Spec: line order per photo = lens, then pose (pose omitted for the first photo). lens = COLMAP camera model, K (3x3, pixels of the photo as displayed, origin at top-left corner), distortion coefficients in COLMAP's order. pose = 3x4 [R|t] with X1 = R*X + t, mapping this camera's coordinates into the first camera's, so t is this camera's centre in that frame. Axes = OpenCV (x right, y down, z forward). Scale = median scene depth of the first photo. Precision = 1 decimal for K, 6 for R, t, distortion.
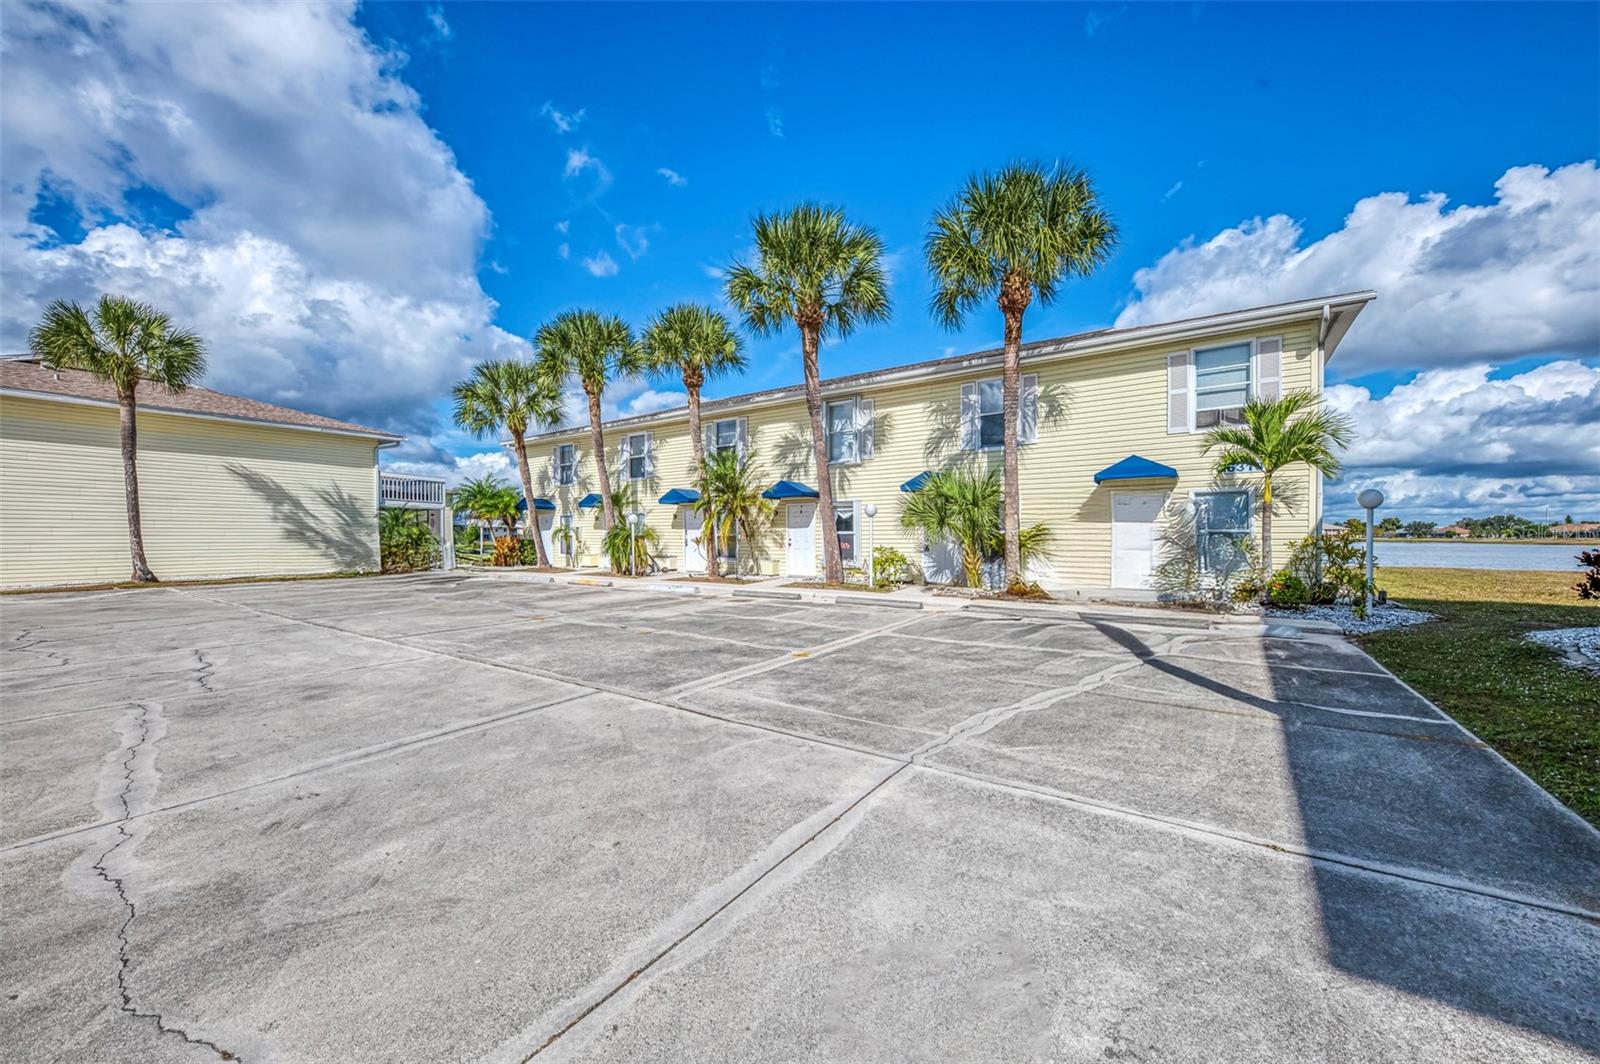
lens RADIAL K [[576.6, 0, 795.7], [0, 576.6, 536.3], [0, 0, 1]] dist [0.002514, 0.000103]
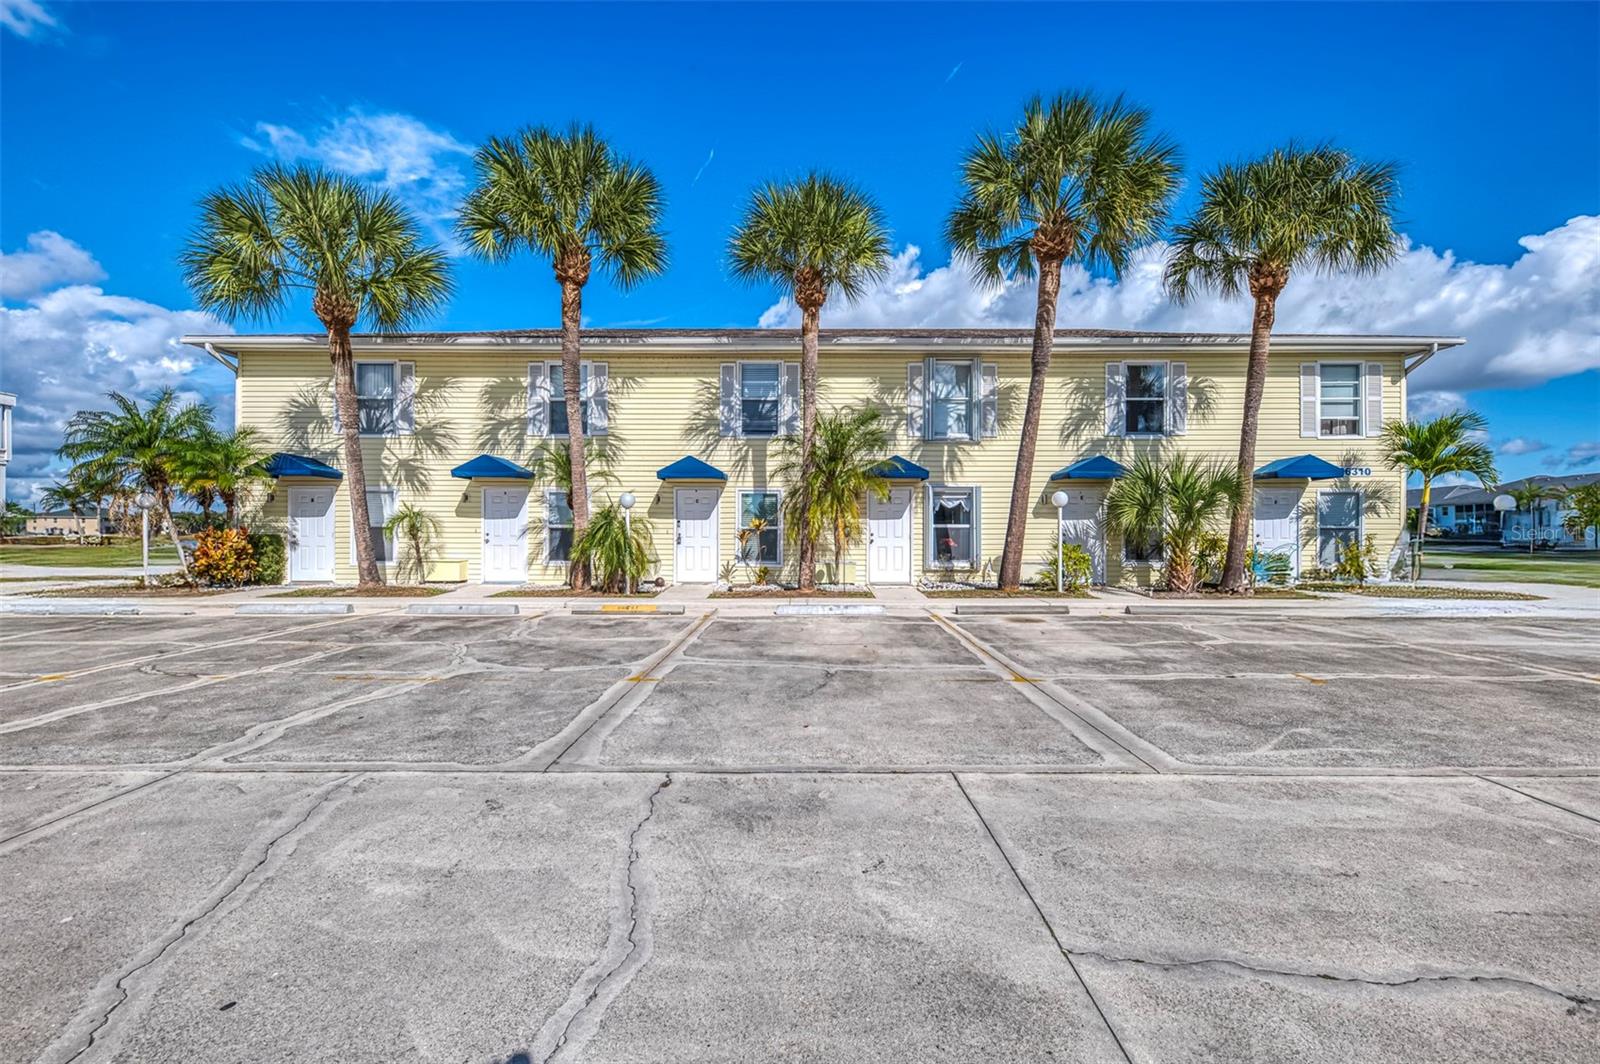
lens RADIAL K [[629.7, 0, 816.0], [0, 629.7, 515.4], [0, 0, 1]] dist [0.011596, 0.000012]
pose [[0.829641, 0.016766, 0.558045, -0.555777], [-0.004323, 0.999712, -0.023609, 0.000389], [-0.558280, 0.017175, 0.829475, 0.382709]]
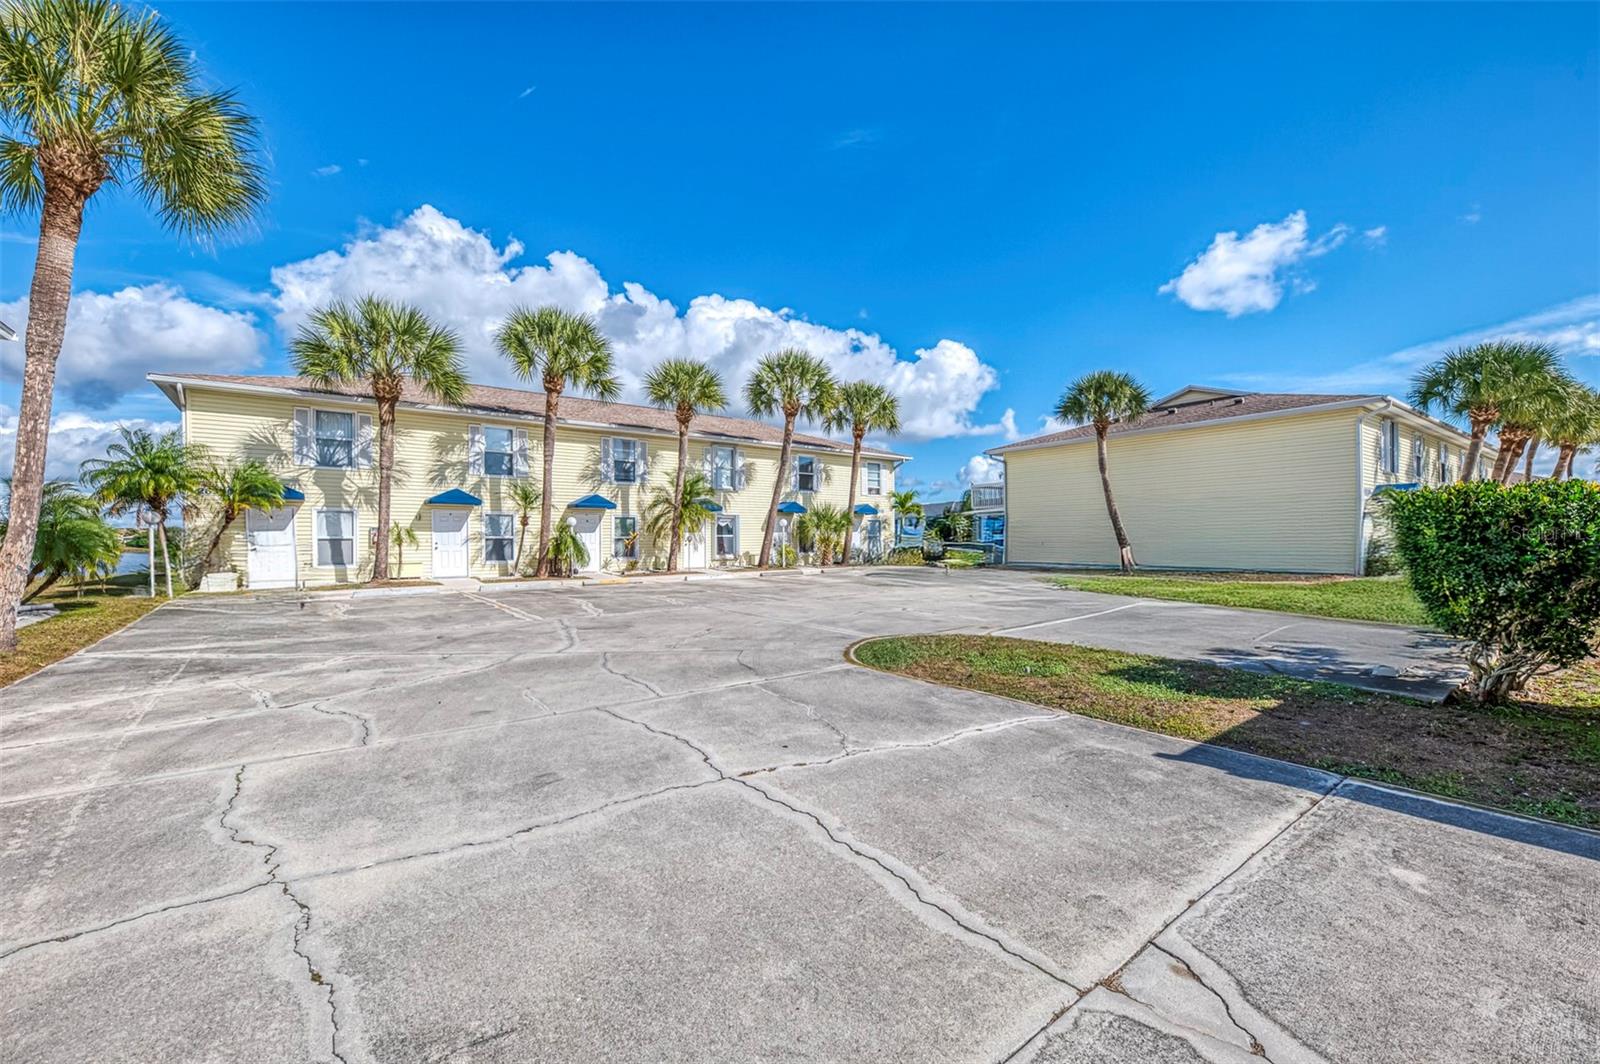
lens RADIAL K [[629.7, 0, 804.7], [0, 629.7, 537.2], [0, 0, 1]] dist [0.011596, 0.000012]
pose [[0.313748, 0.007820, 0.949474, -1.384730], [0.010973, 0.999869, -0.011861, 0.018621], [-0.949443, 0.014140, 0.313622, 0.296728]]
